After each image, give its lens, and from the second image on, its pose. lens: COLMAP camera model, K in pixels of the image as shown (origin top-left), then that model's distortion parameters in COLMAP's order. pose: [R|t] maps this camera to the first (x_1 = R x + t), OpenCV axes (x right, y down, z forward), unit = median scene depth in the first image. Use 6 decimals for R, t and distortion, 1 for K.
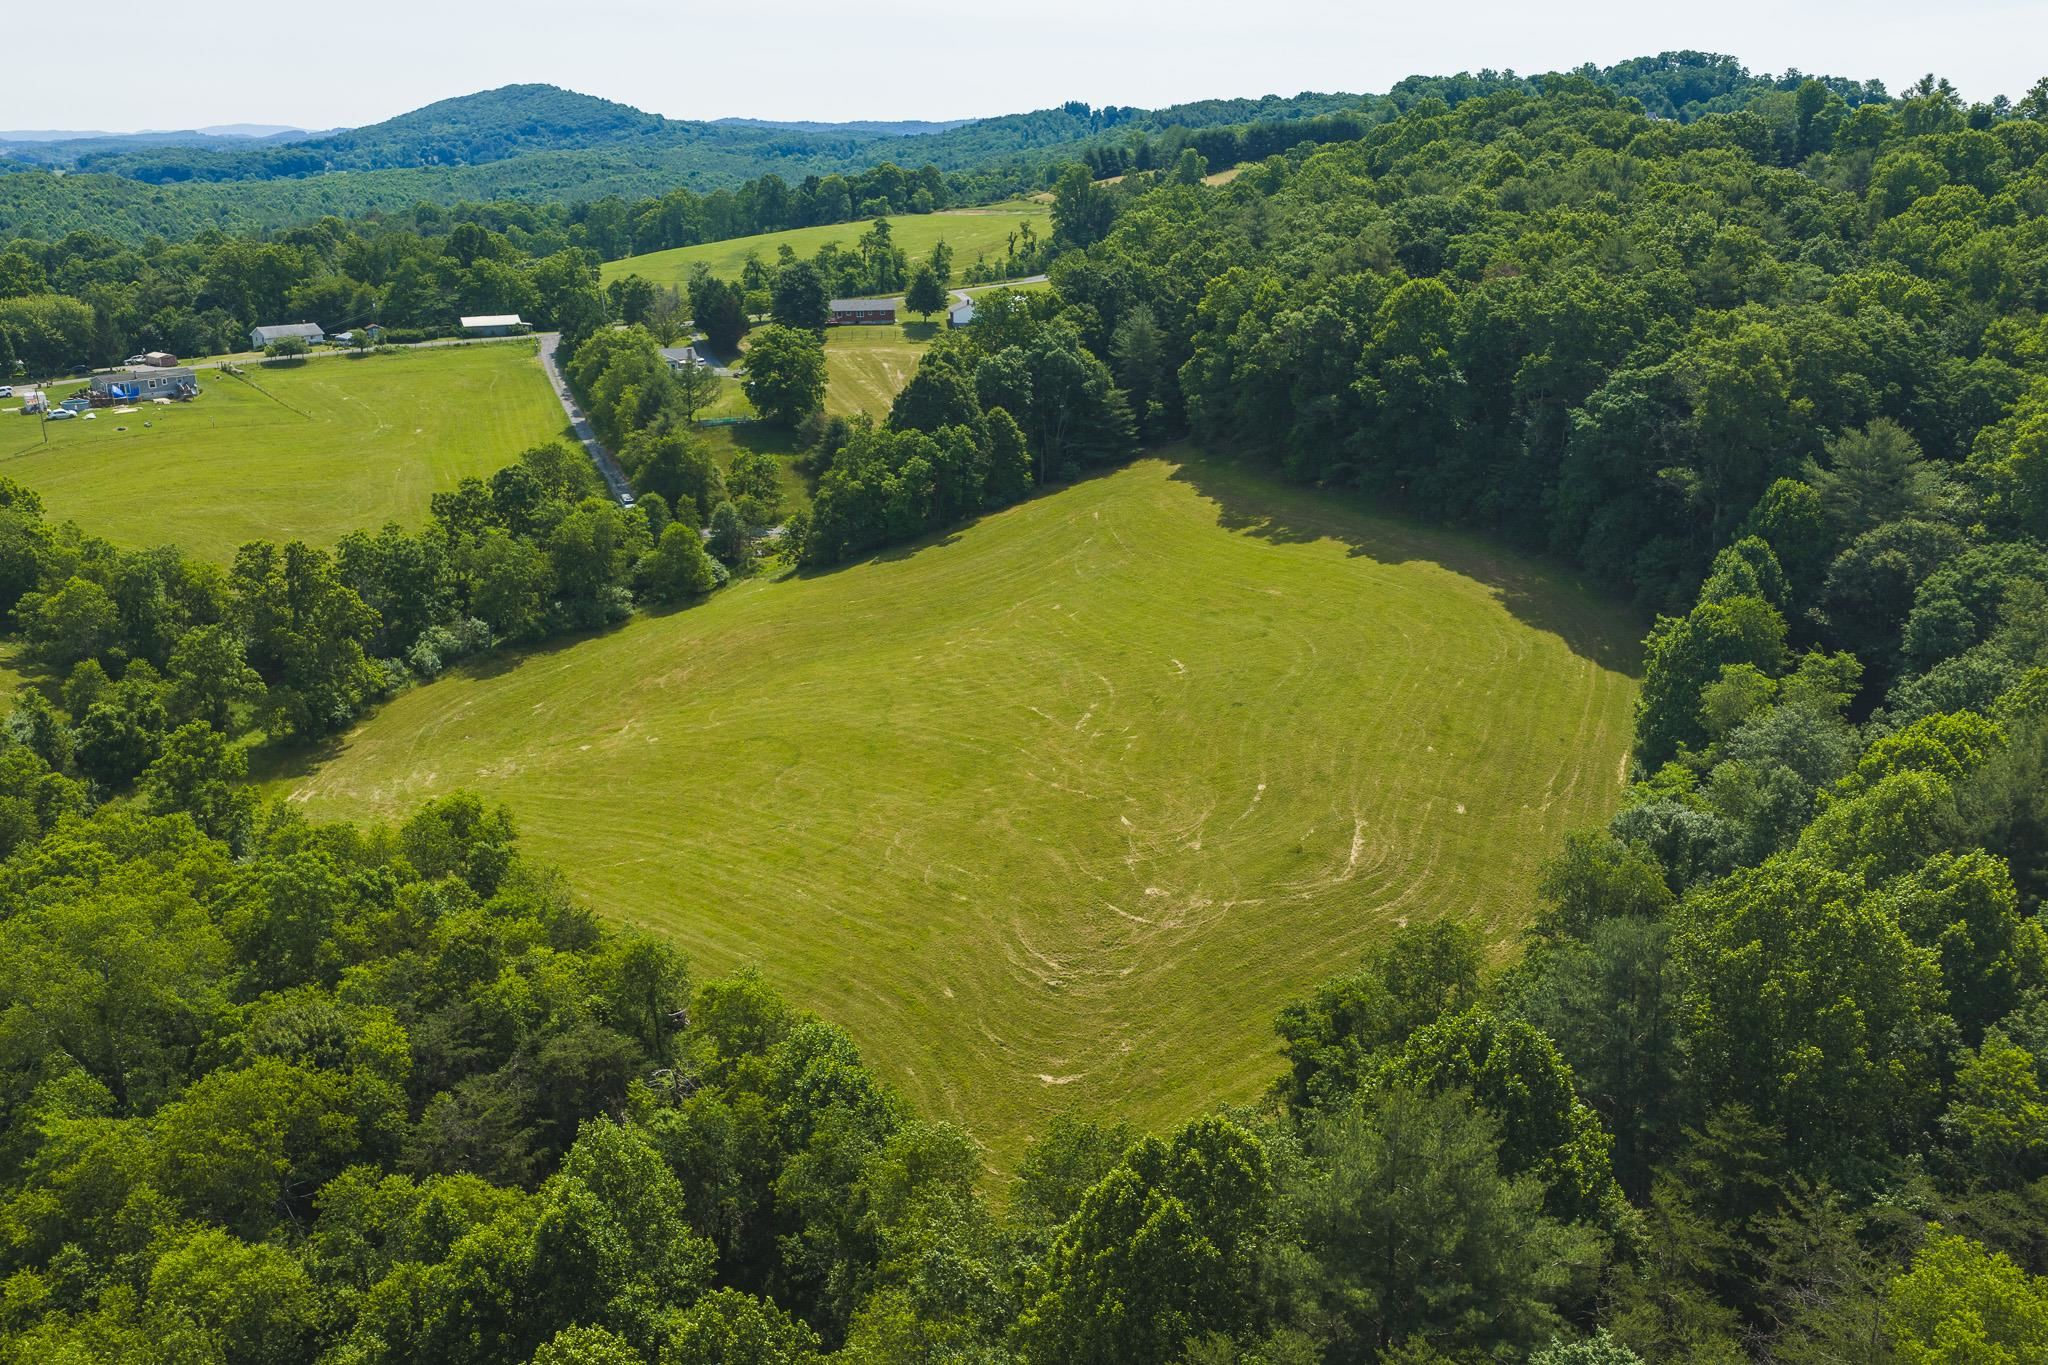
lens RADIAL K [[1695.8, 0, 1022.2], [0, 1695.8, 698.3], [0, 0, 1]] dist [0.003656, -0.002700]
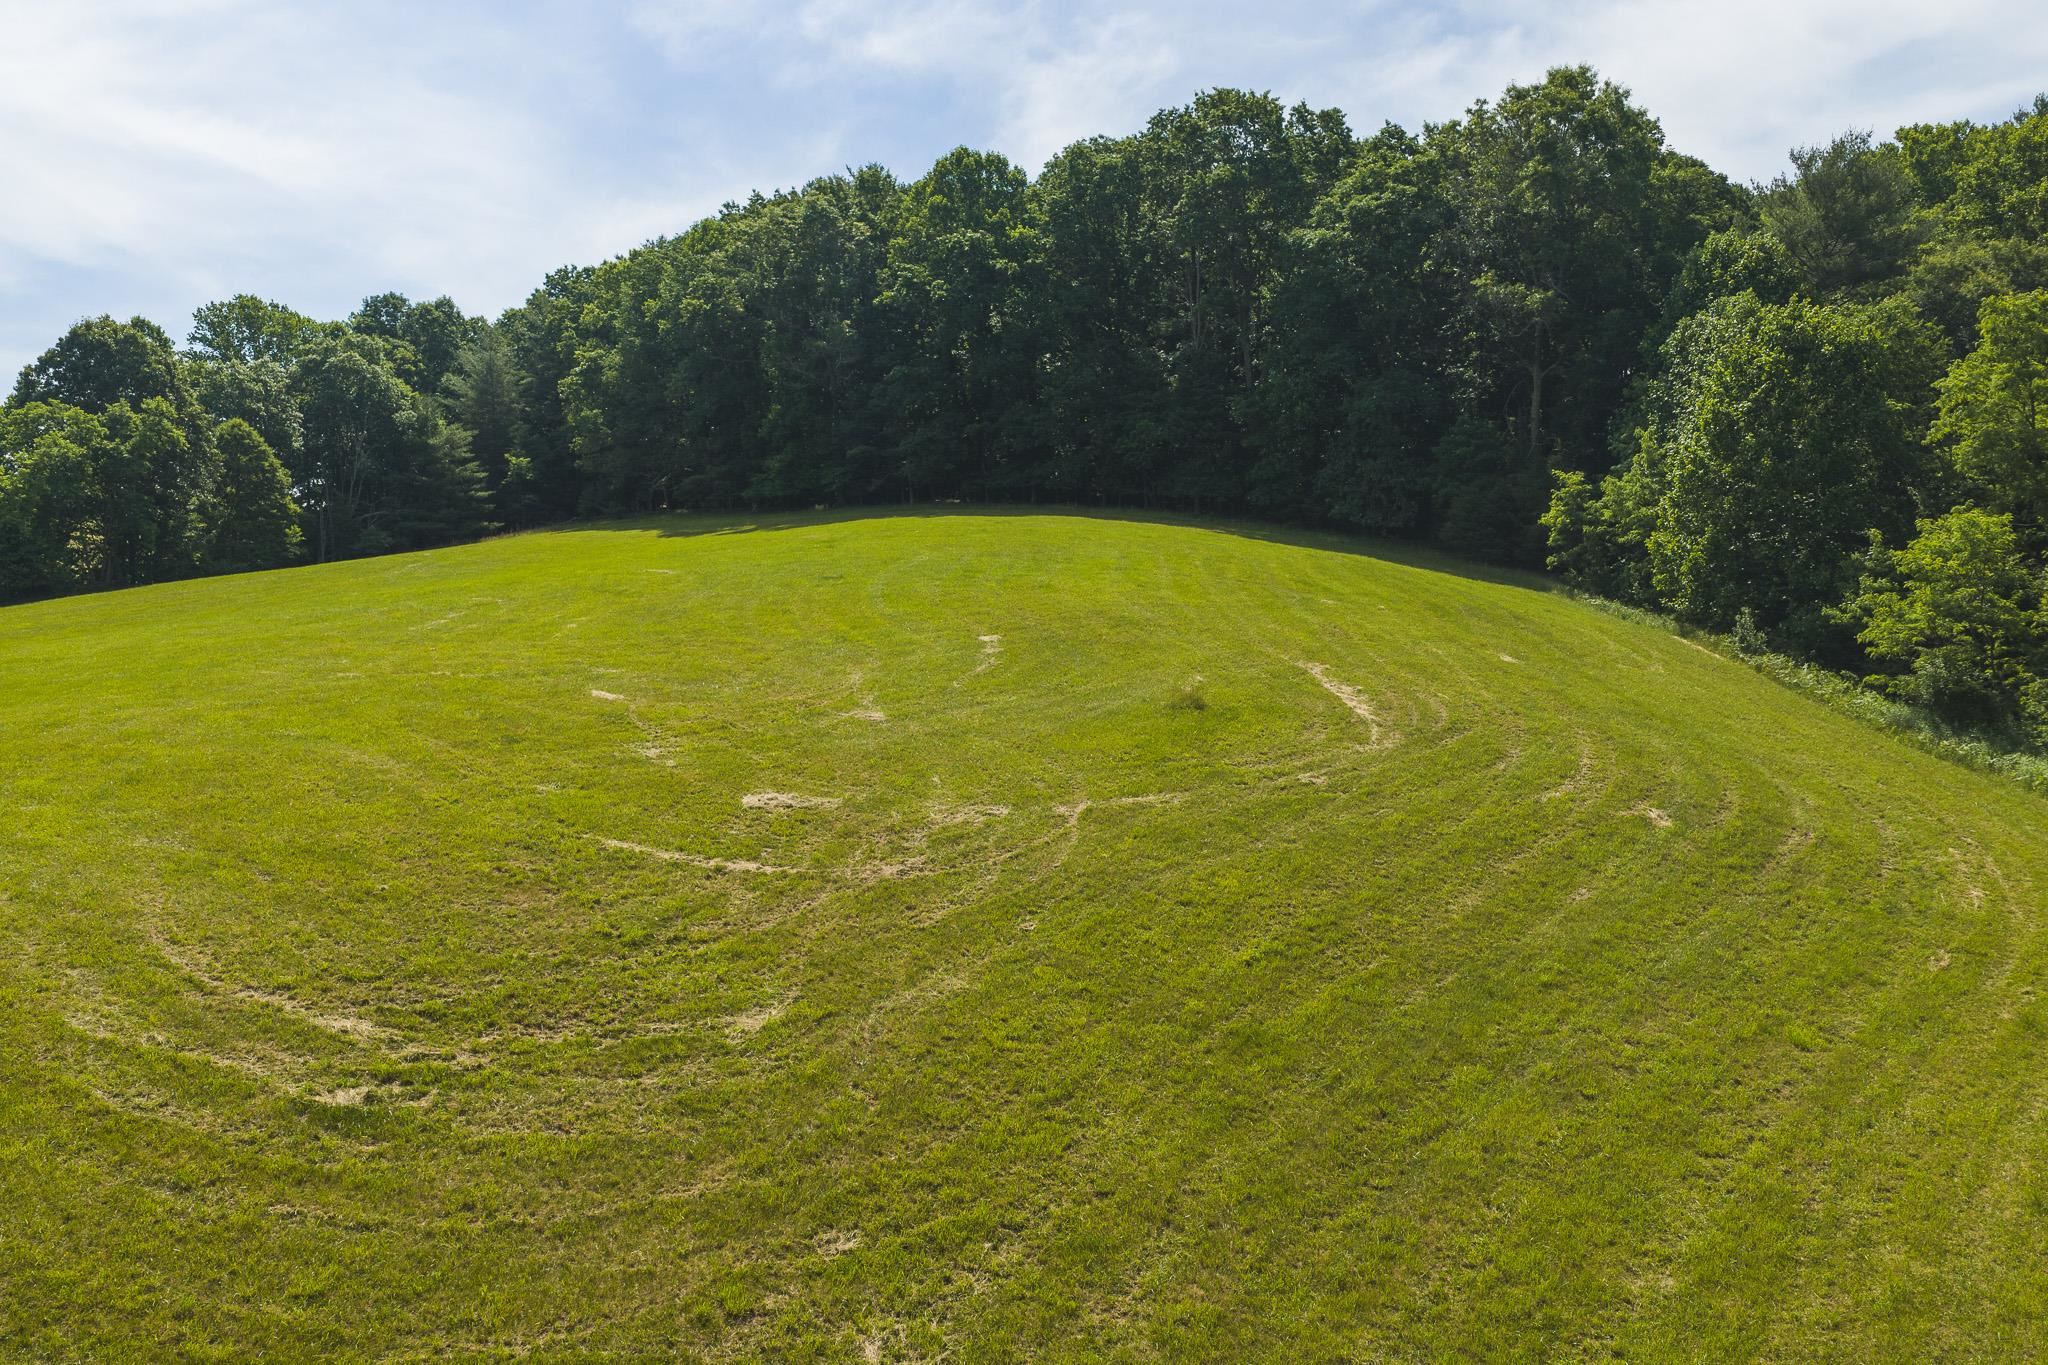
lens RADIAL K [[1695.8, 0, 1029.0], [0, 1695.8, 694.3], [0, 0, 1]] dist [0.003656, -0.002700]
pose [[0.920777, -0.007538, 0.390016, 0.011787], [0.115977, 0.959893, -0.255253, 0.138341], [-0.372450, 0.280264, 0.884722, 0.624970]]
